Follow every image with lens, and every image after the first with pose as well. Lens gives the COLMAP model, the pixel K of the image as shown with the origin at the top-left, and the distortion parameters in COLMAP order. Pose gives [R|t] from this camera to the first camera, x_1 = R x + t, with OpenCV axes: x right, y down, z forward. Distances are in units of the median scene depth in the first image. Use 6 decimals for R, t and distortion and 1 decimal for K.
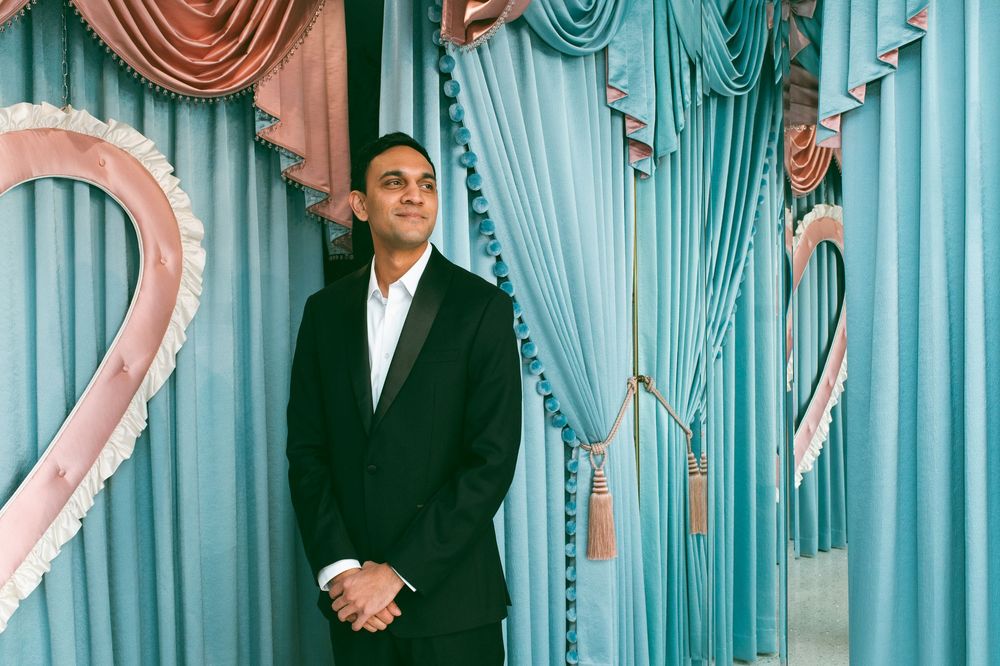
lens RADIAL K [[986.0, 0, 500.0], [0, 986.0, 333.0], [0, 0, 1]] dist [-0.037482, 0.017509]
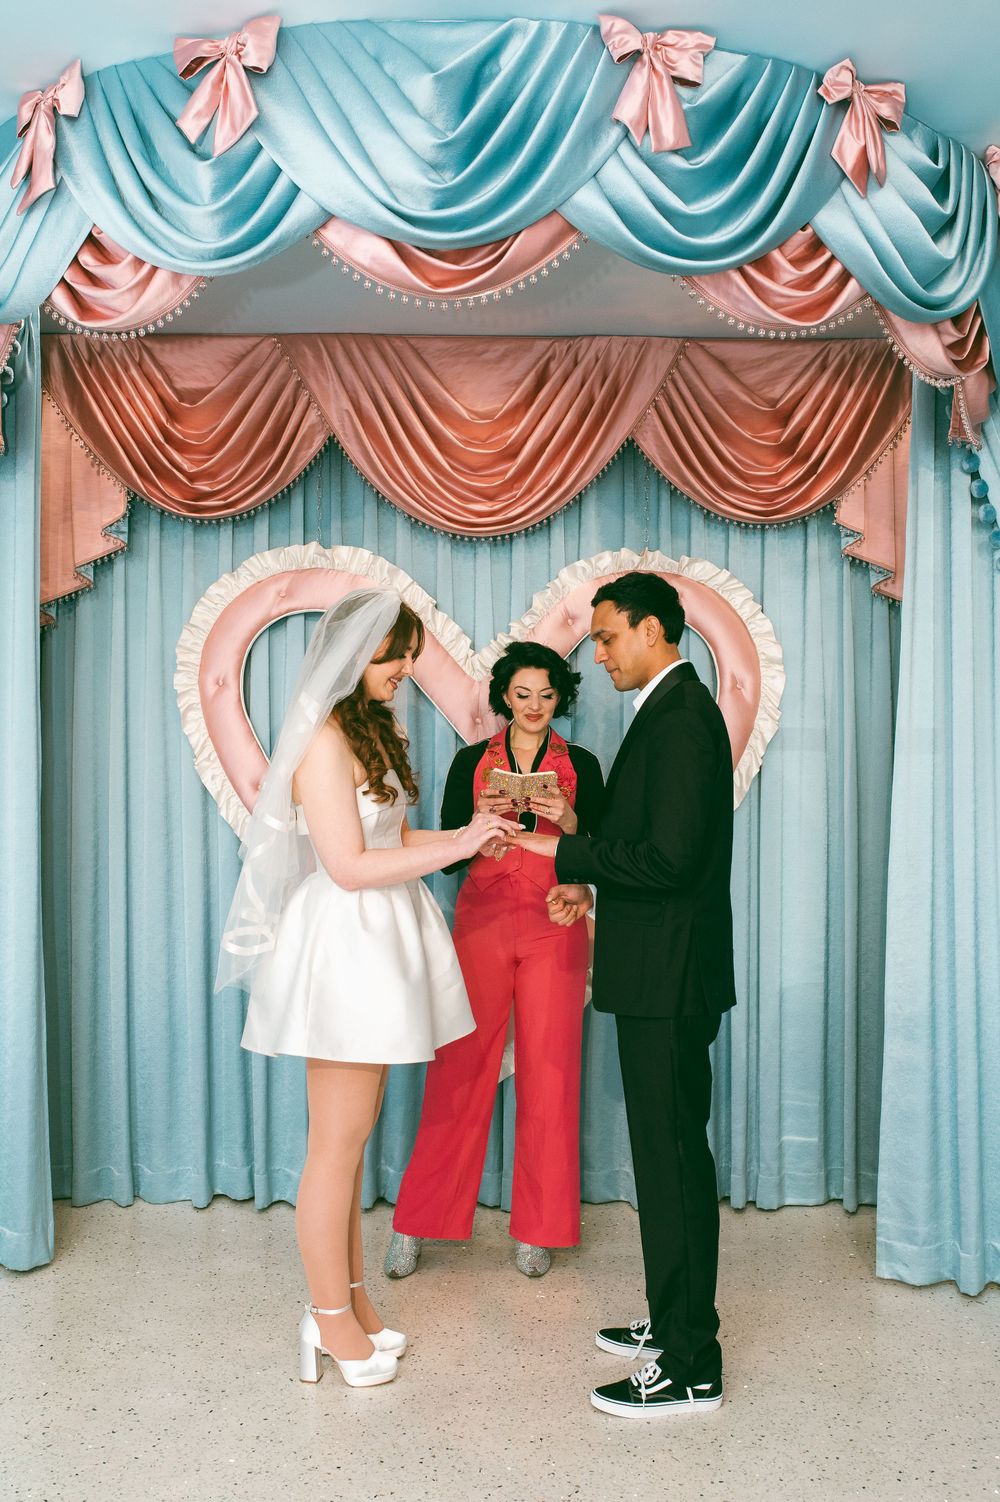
lens RADIAL K [[1481.0, 0, 501.5], [0, 1481.0, 732.2], [0, 0, 1]] dist [-0.037482, 0.017509]
pose [[0.679433, -0.005339, -0.733718, 0.608153], [-0.026307, 0.999153, -0.031631, 0.029267], [0.733266, 0.040794, 0.678717, -0.223759]]
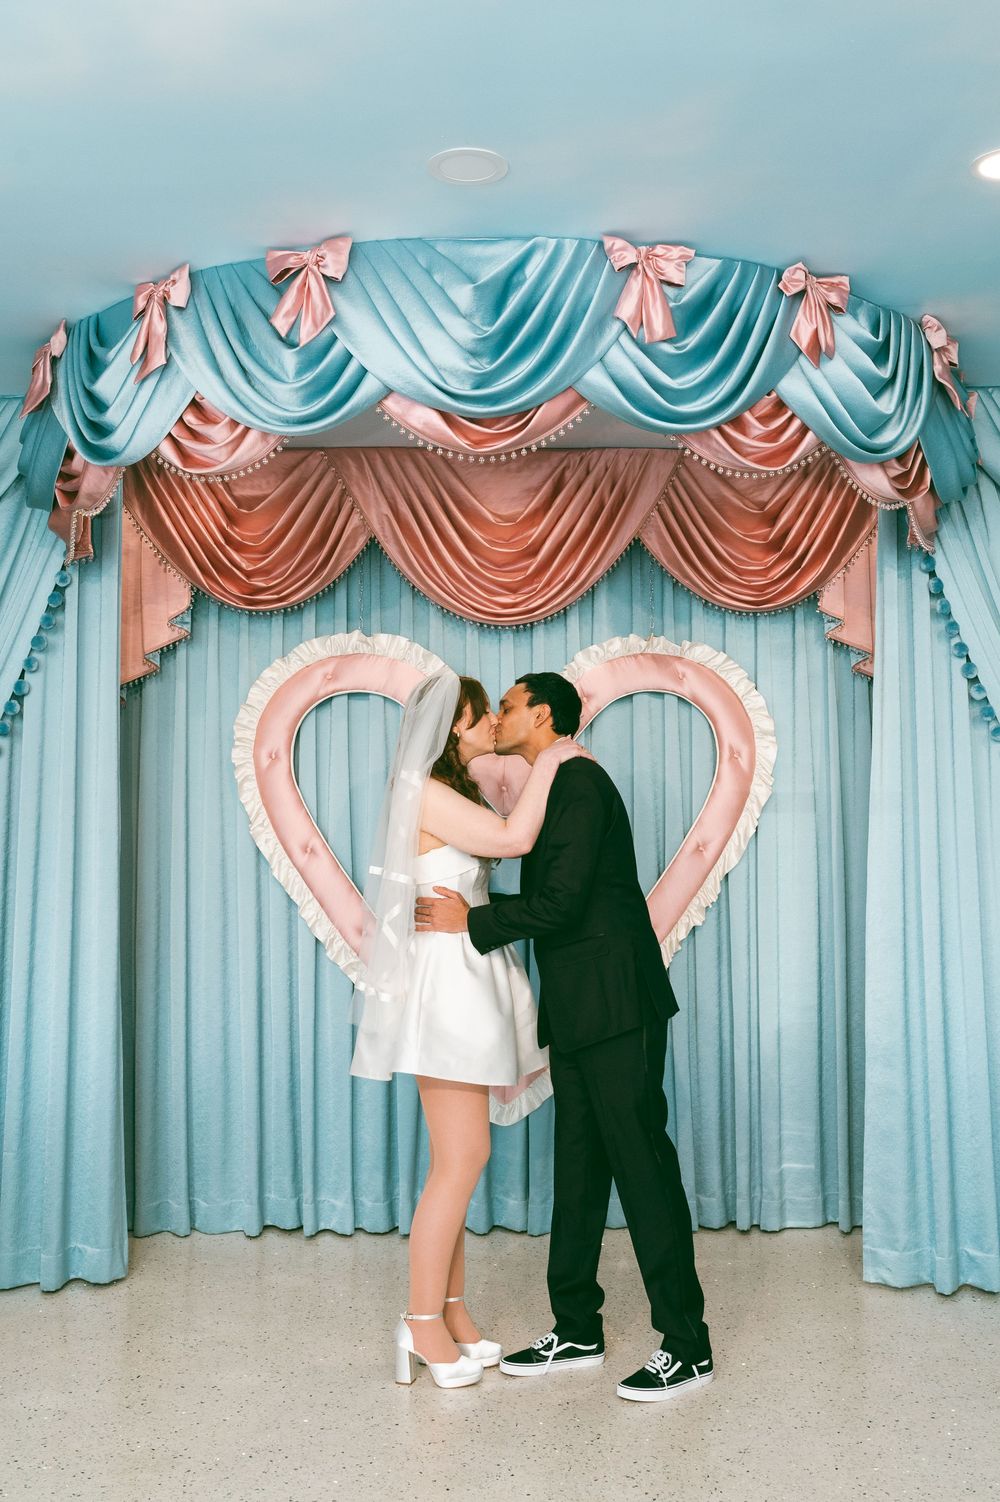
lens RADIAL K [[1557.5, 0, 528.7], [0, 1557.5, 682.7], [0, 0, 1]] dist [-0.041177, 0.010140]
pose [[0.686083, -0.062450, -0.724838, 0.799277], [-0.017876, 0.994561, -0.102609, 0.032139], [0.727303, 0.083355, 0.681235, -0.416921]]
